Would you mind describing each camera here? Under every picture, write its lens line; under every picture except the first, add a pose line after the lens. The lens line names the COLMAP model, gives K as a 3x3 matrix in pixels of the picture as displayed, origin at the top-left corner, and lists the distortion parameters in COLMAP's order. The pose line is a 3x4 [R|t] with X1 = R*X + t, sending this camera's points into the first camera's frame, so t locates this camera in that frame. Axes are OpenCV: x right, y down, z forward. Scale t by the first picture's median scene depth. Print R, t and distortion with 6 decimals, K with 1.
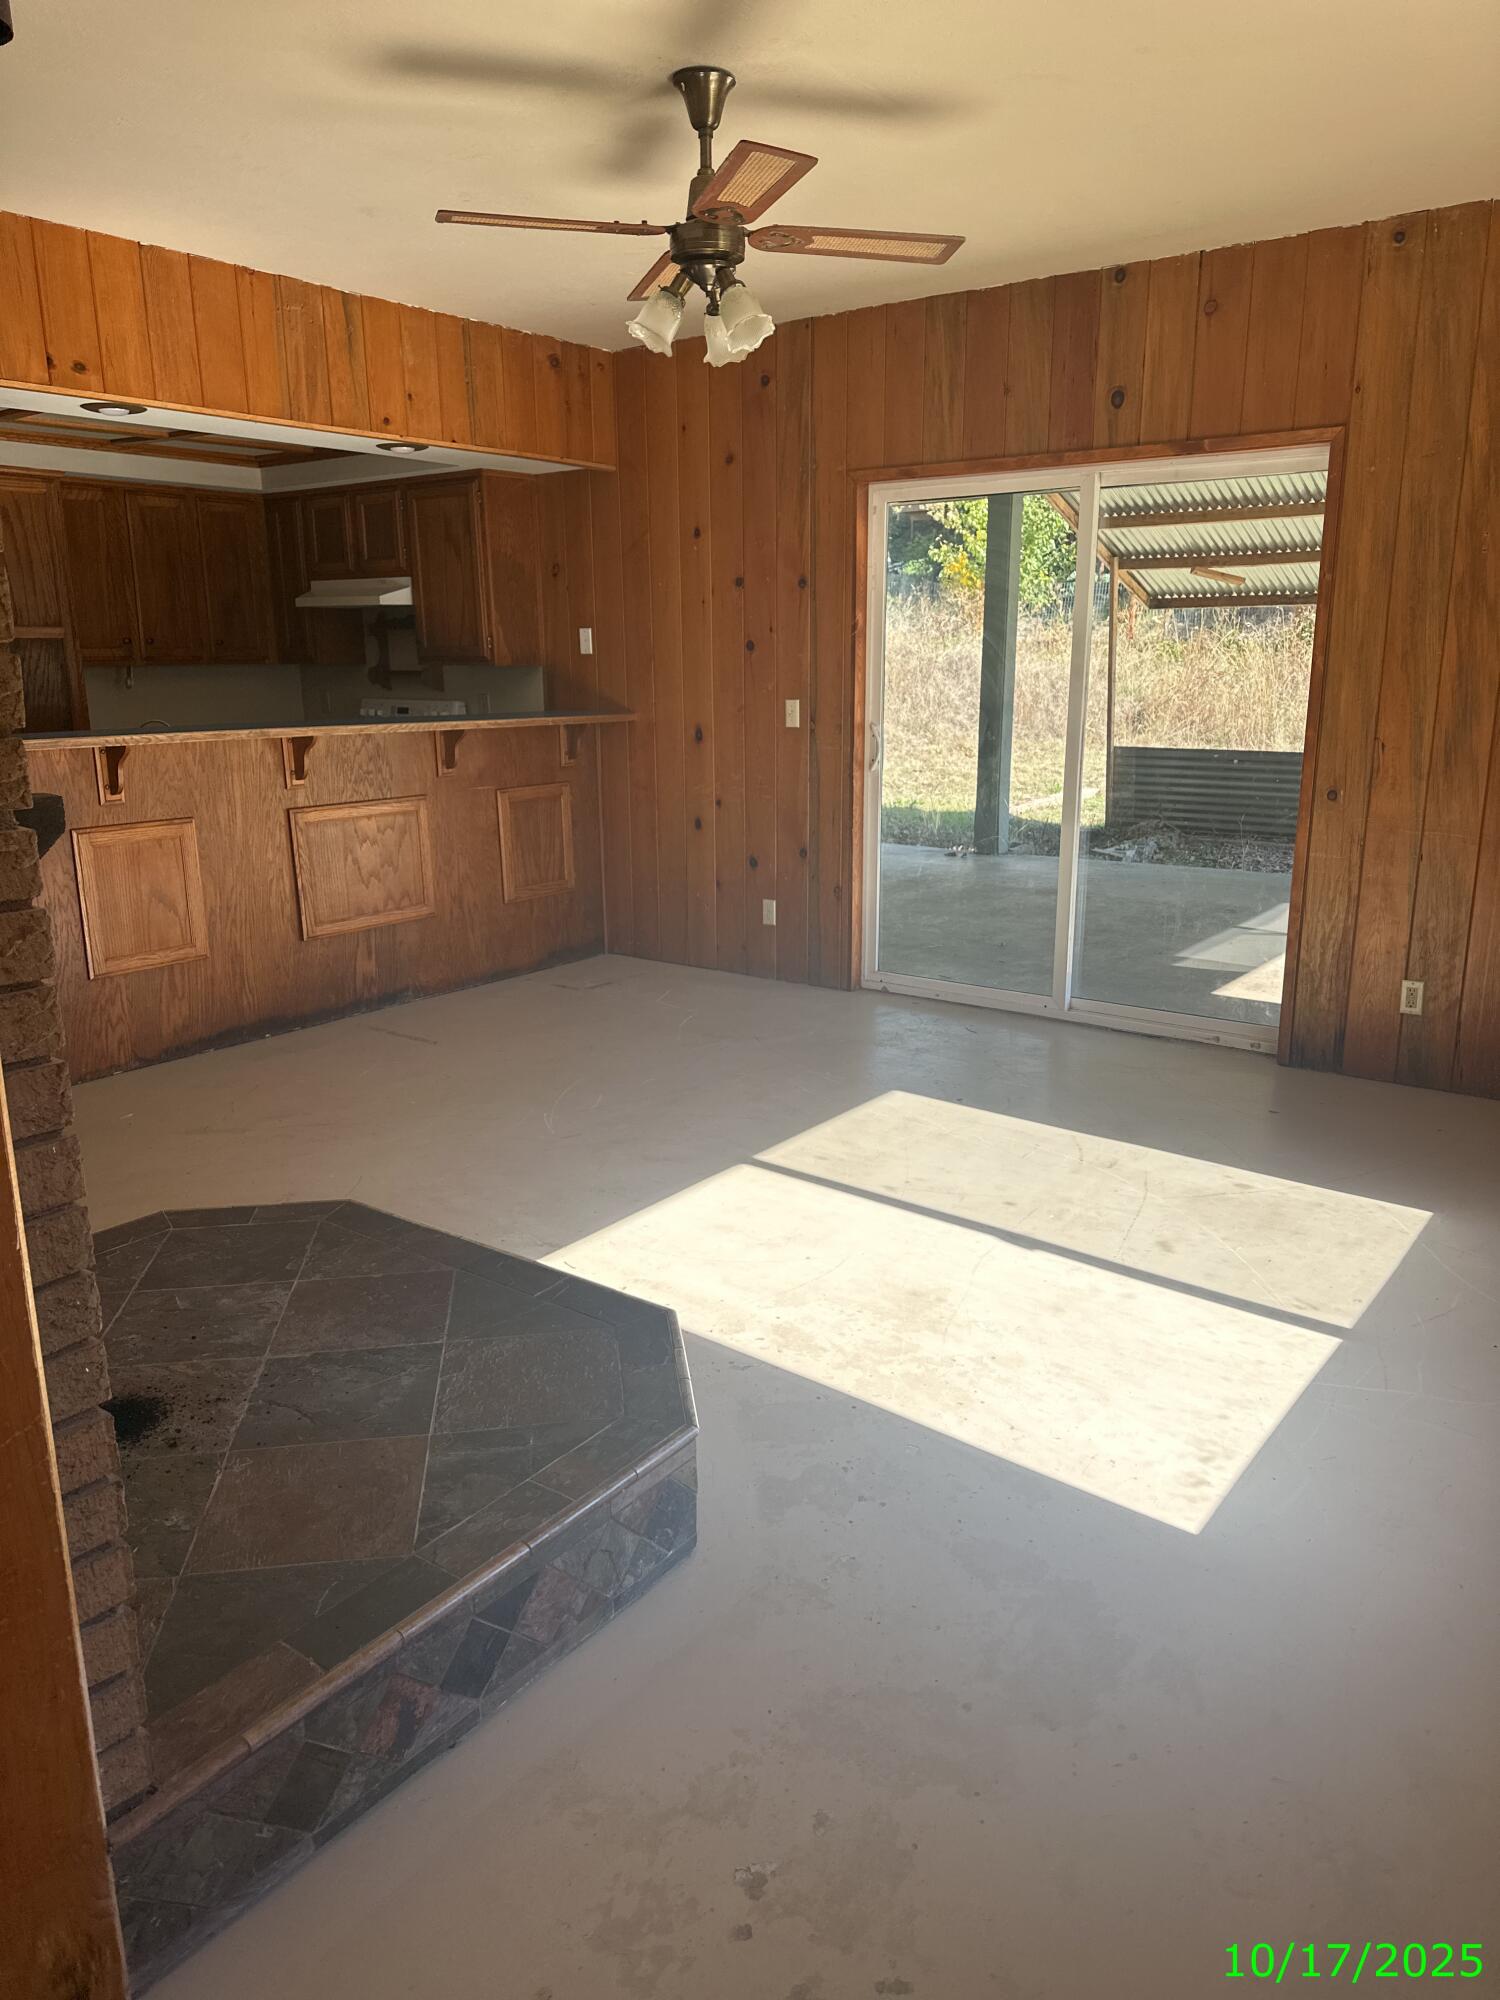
lens RADIAL K [[1407.5, 0, 759.0], [0, 1407.5, 1003.8], [0, 0, 1]] dist [0.171090, -0.269243]
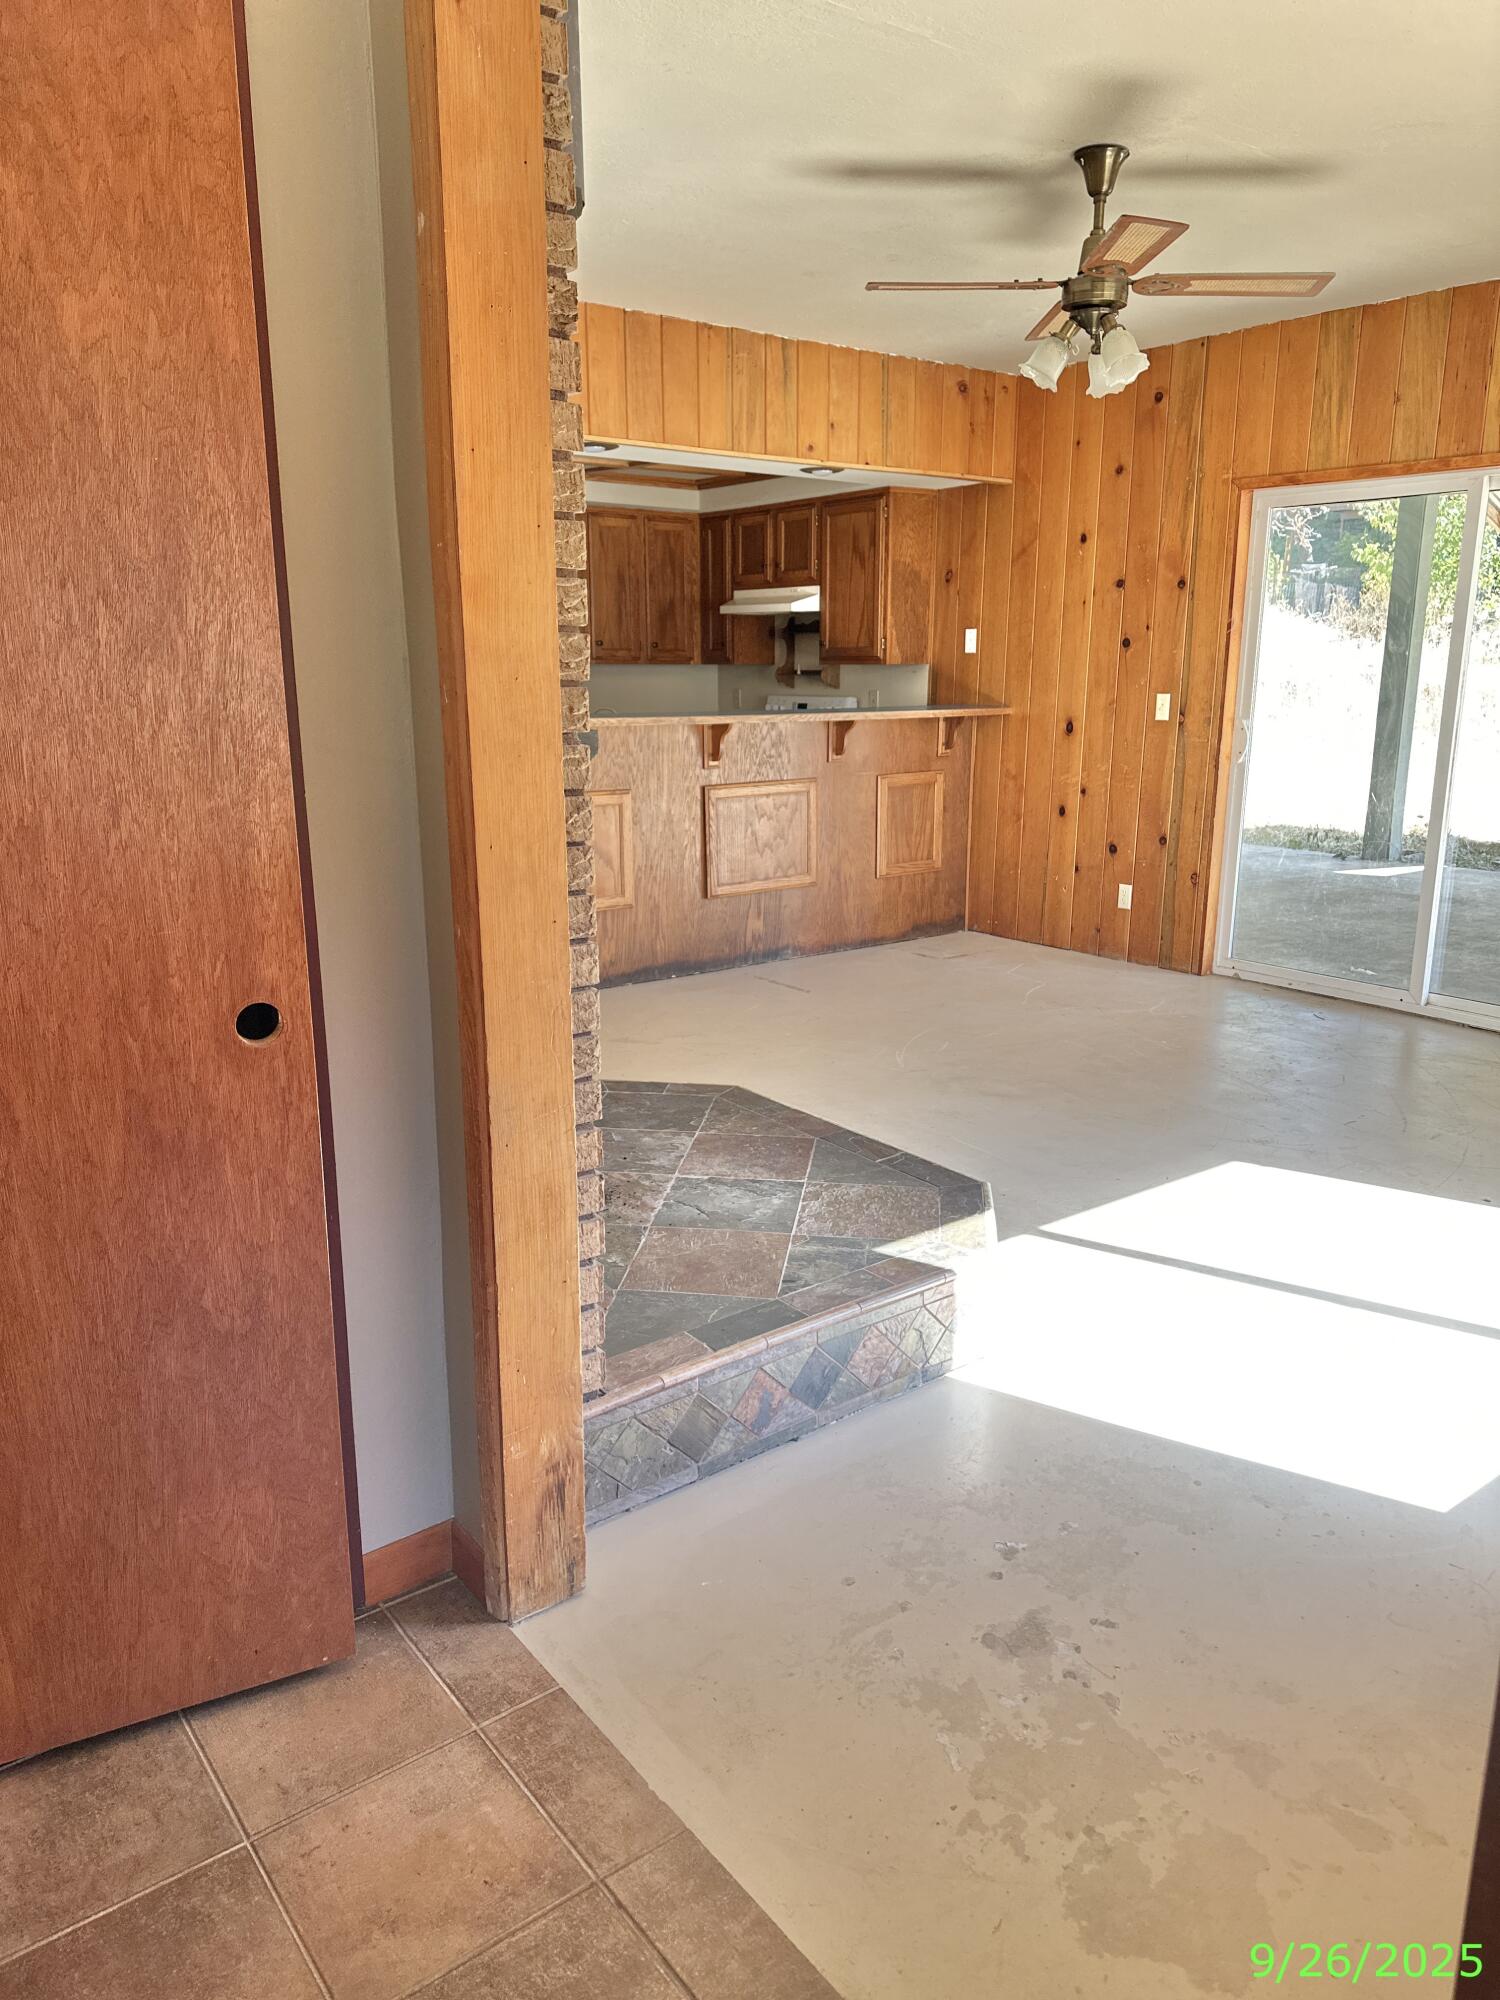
lens RADIAL K [[1407.5, 0, 759.0], [0, 1407.5, 1003.8], [0, 0, 1]] dist [0.171090, -0.269243]
pose [[0.964465, 0.069874, -0.254803, 0.023471], [-0.070840, 0.997473, 0.005395, 0.032910], [0.254536, 0.012847, 0.966978, -0.108484]]
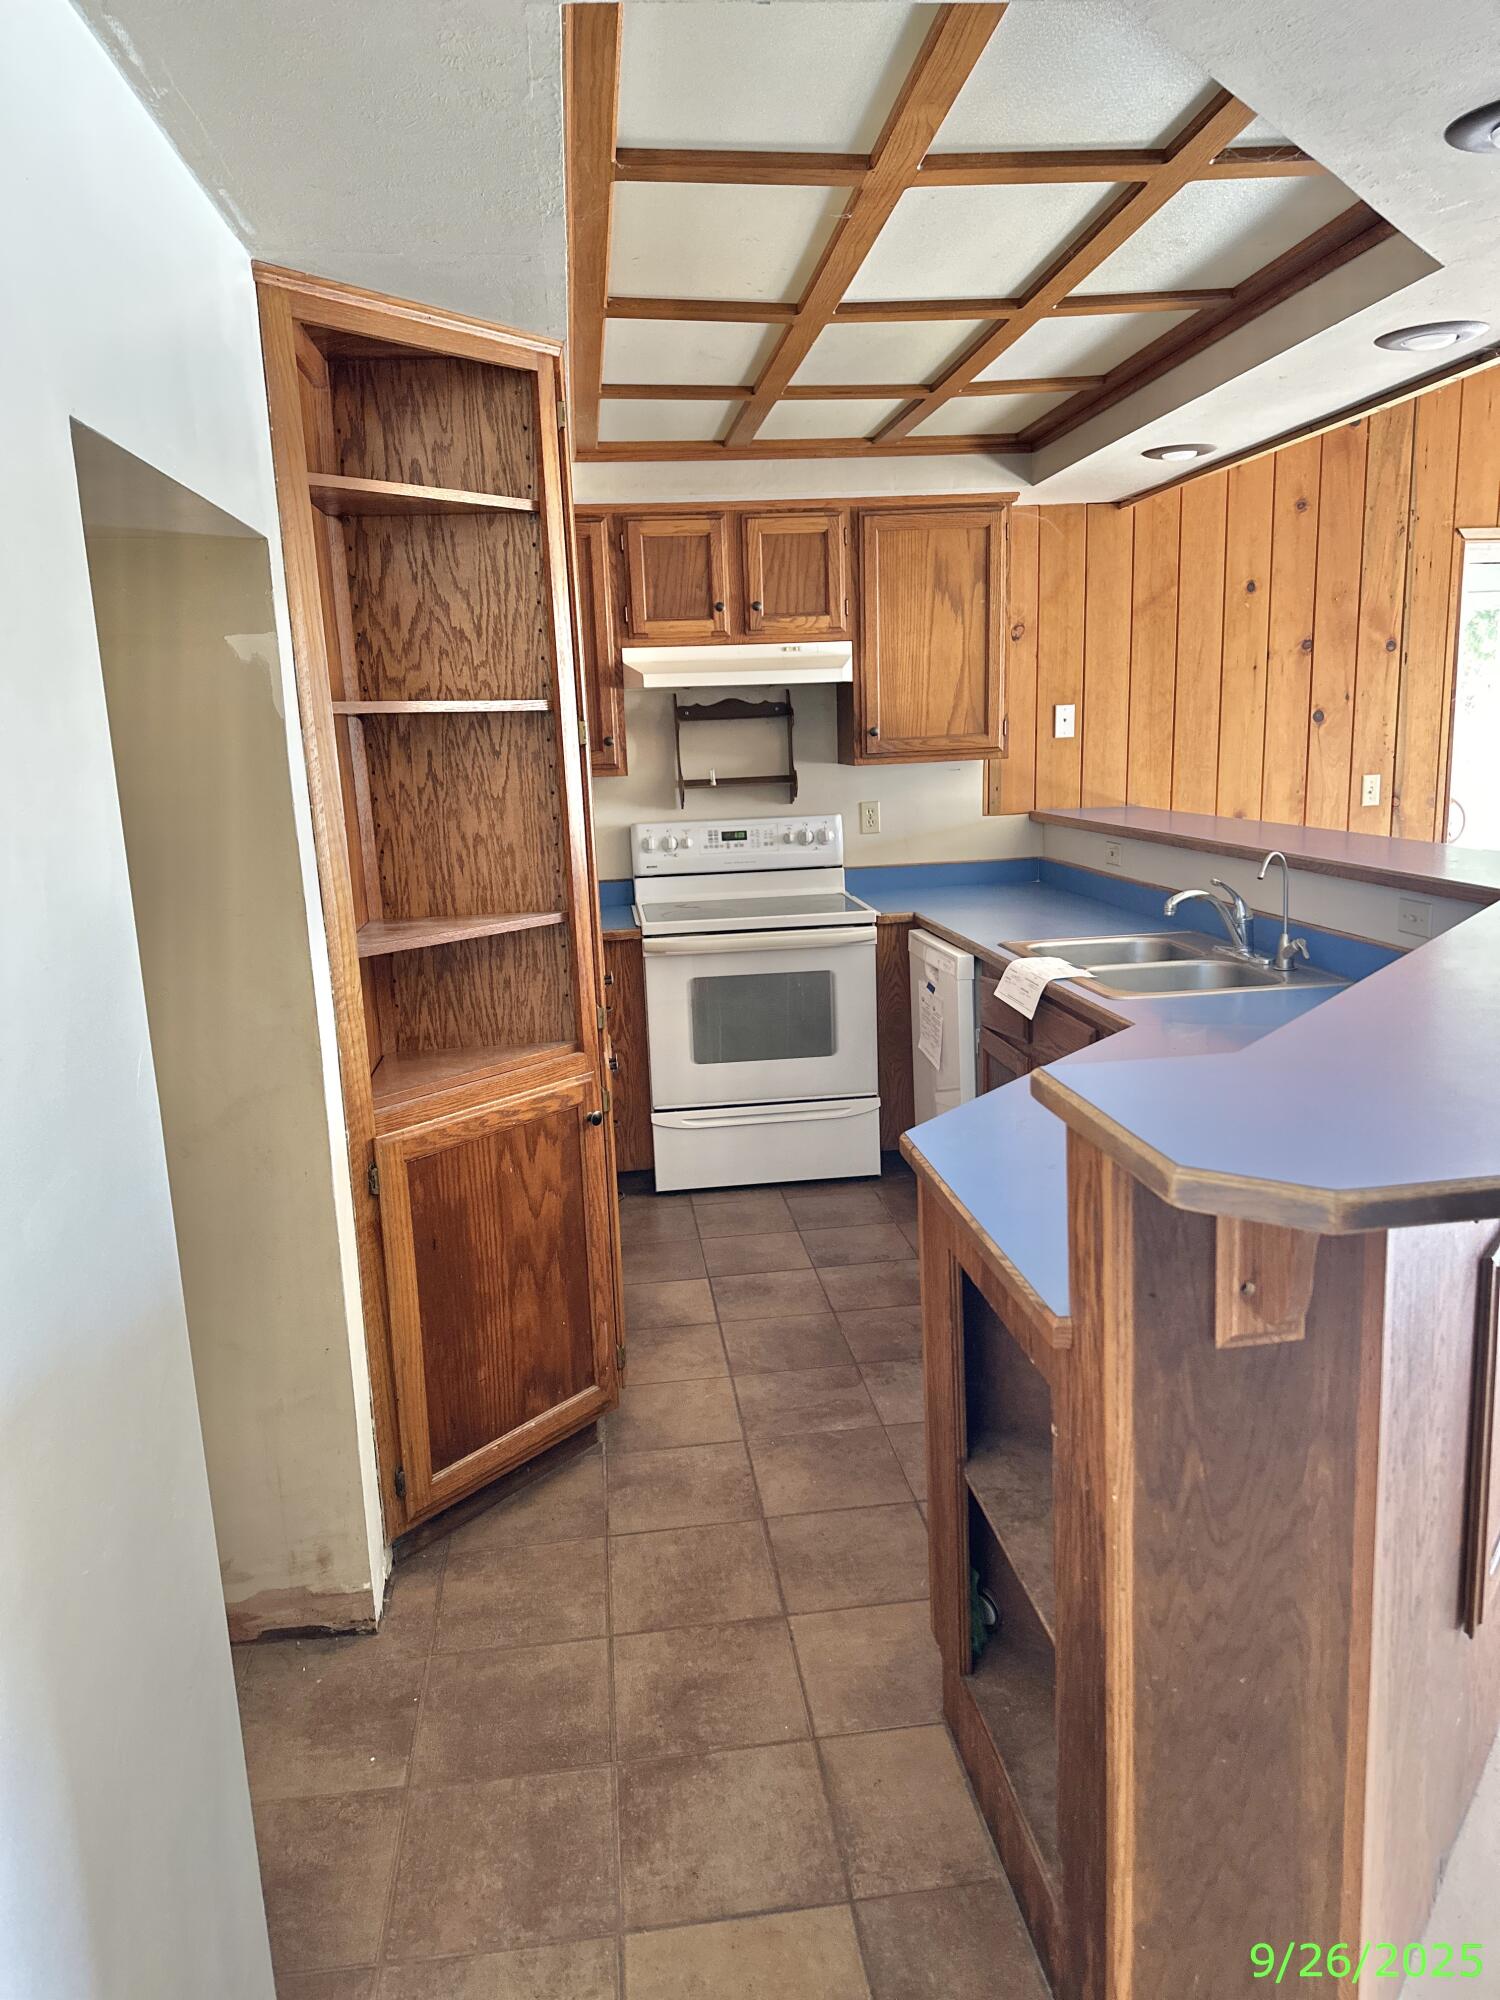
lens RADIAL K [[1407.5, 0, 759.0], [0, 1407.5, 1003.8], [0, 0, 1]] dist [0.171090, -0.269243]
pose [[0.717315, -0.148317, 0.680780, -0.976062], [0.197942, 0.980201, 0.004985, -0.173728], [-0.668041, 0.131180, 0.732471, 0.693613]]
